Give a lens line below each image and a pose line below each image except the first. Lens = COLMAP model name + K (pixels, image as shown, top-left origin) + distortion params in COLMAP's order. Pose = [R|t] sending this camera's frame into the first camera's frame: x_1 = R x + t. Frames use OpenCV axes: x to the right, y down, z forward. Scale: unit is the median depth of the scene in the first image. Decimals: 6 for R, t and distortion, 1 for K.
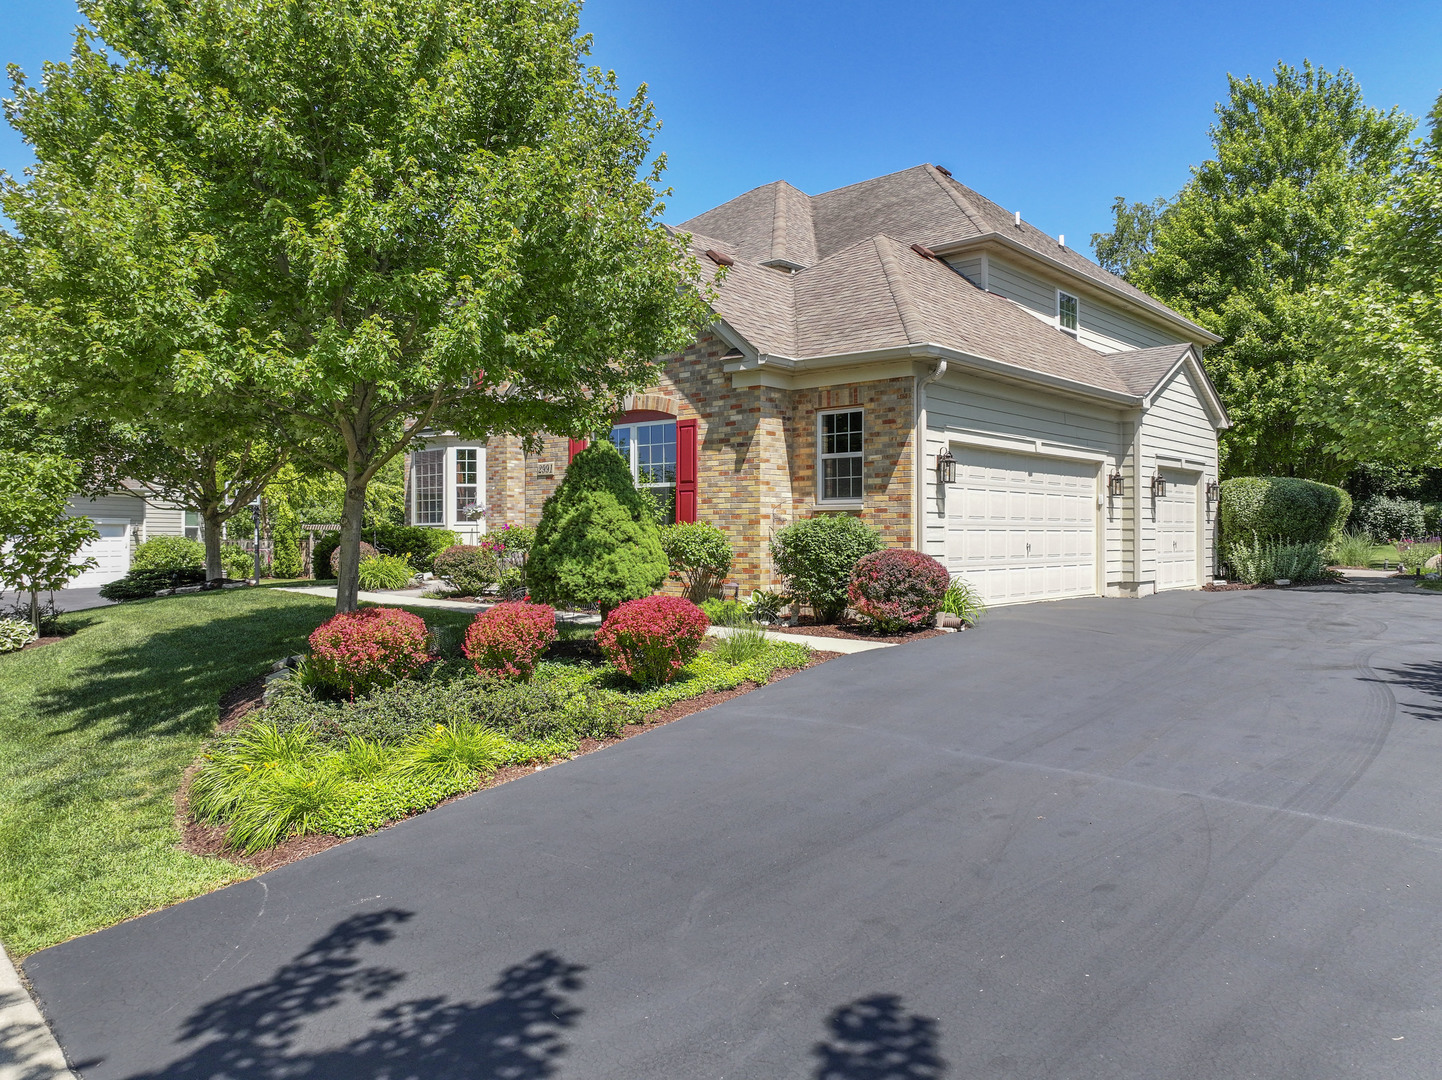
lens RADIAL K [[991.5, 0, 720.9], [0, 991.5, 538.0], [0, 0, 1]] dist [-0.003265, 0.009142]
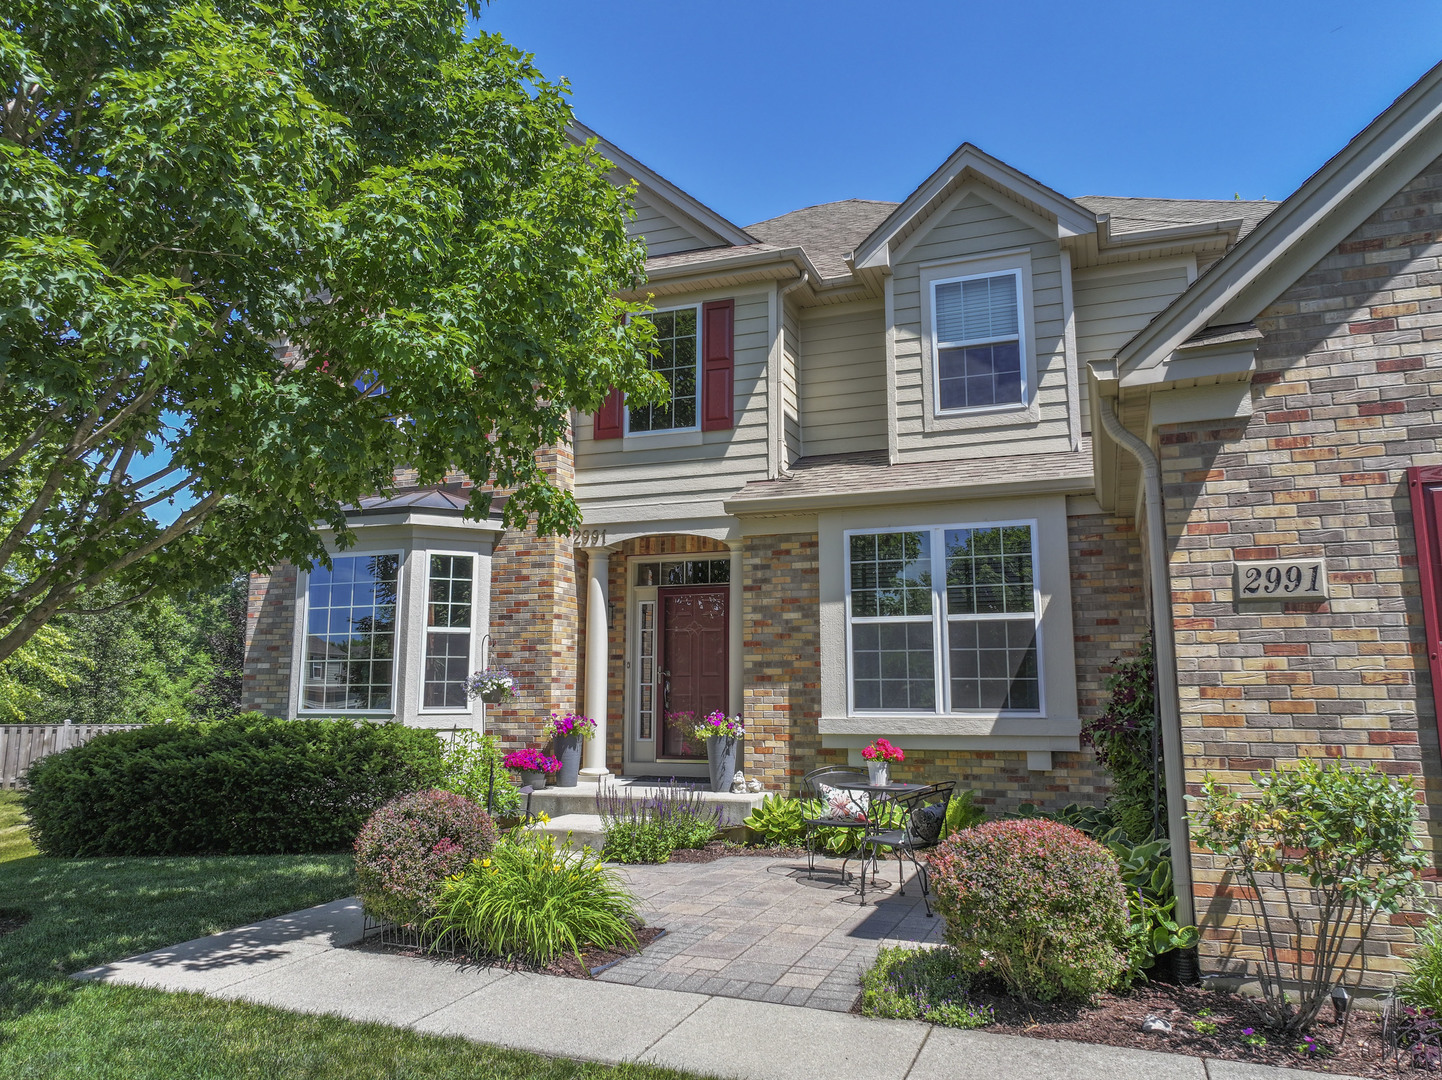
lens RADIAL K [[991.5, 0, 721.1], [0, 991.5, 538.5], [0, 0, 1]] dist [-0.003265, 0.009142]
pose [[0.934567, 0.053385, 0.351759, -0.304814], [0.002502, 0.987668, -0.156541, -0.021346], [-0.355778, 0.147178, 0.922909, 0.501756]]
